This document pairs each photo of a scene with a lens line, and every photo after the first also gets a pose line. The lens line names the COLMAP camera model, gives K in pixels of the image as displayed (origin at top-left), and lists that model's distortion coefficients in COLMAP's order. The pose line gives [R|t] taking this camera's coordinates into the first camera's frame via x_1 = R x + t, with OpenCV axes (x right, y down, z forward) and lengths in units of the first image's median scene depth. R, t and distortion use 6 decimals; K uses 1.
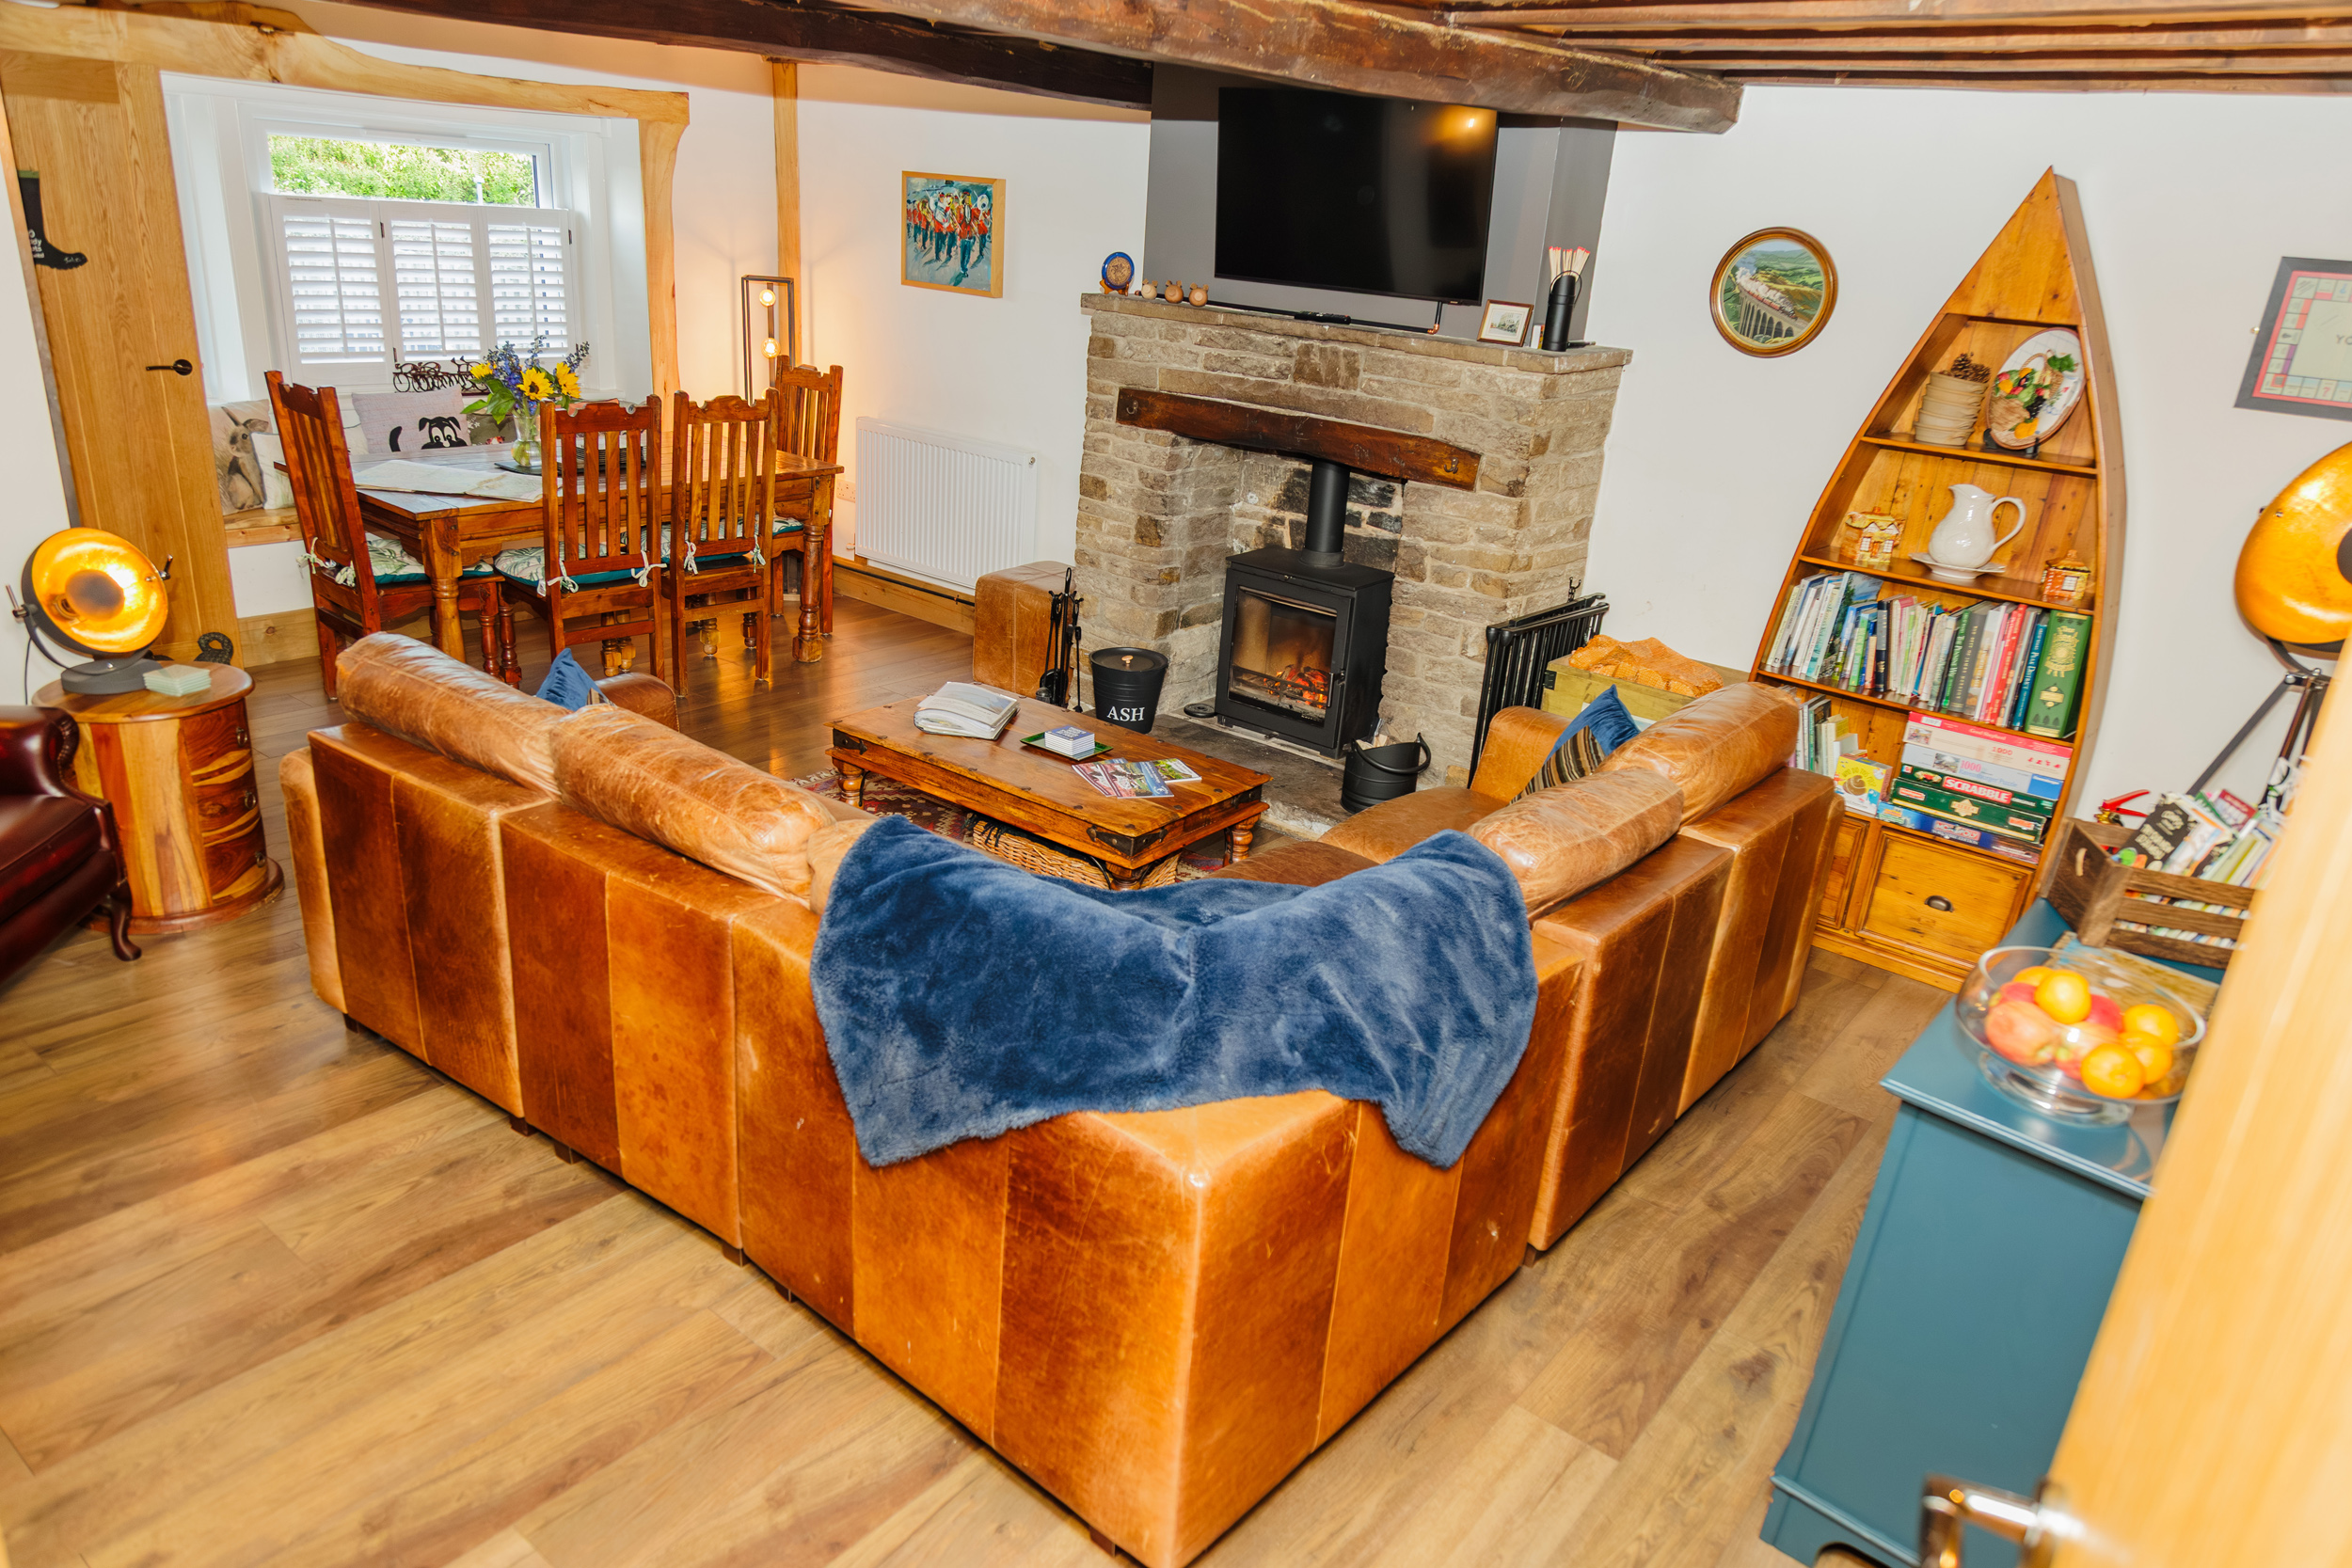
lens RADIAL K [[1592.6, 0, 1176.0], [0, 1592.6, 784.0], [0, 0, 1]] dist [0.002289, -0.000468]
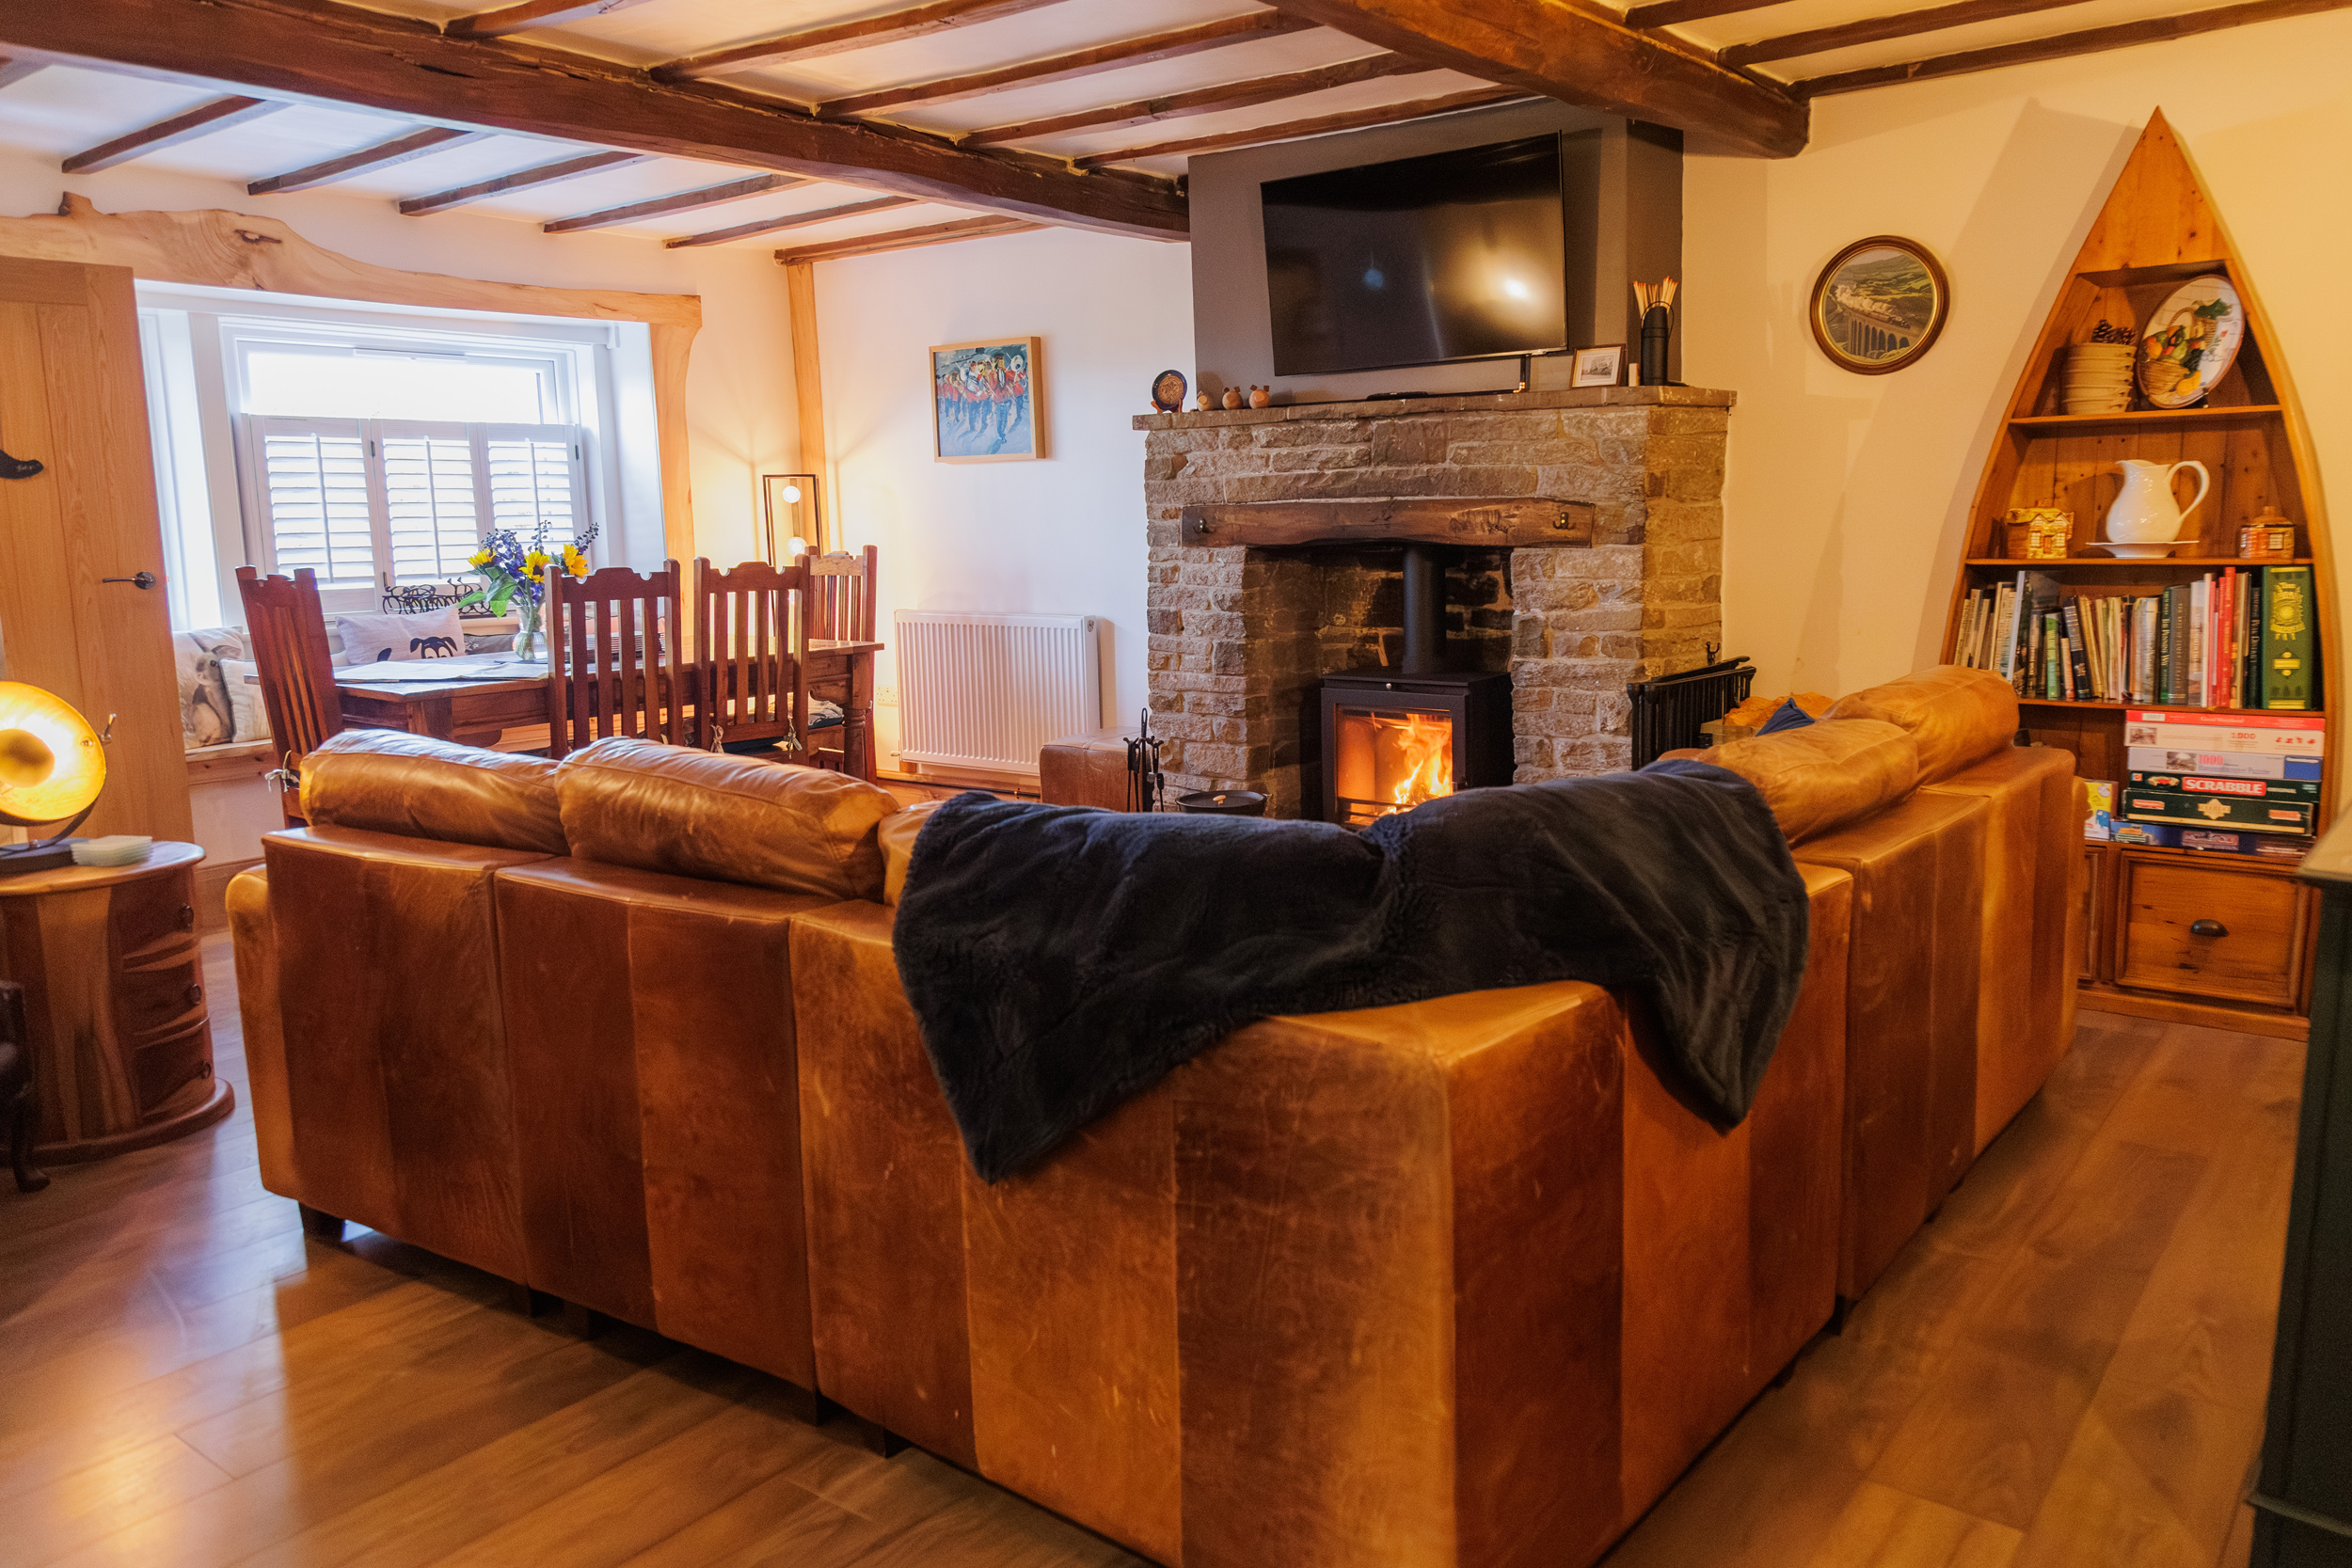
lens RADIAL K [[1707.4, 0, 1263.5], [0, 1707.4, 748.9], [0, 0, 1]] dist [0.002752, 0.001378]
pose [[0.994730, -0.098807, 0.027376, -0.036436], [0.102447, 0.968535, -0.226814, 0.136850], [-0.004104, 0.228424, 0.973553, 0.094462]]
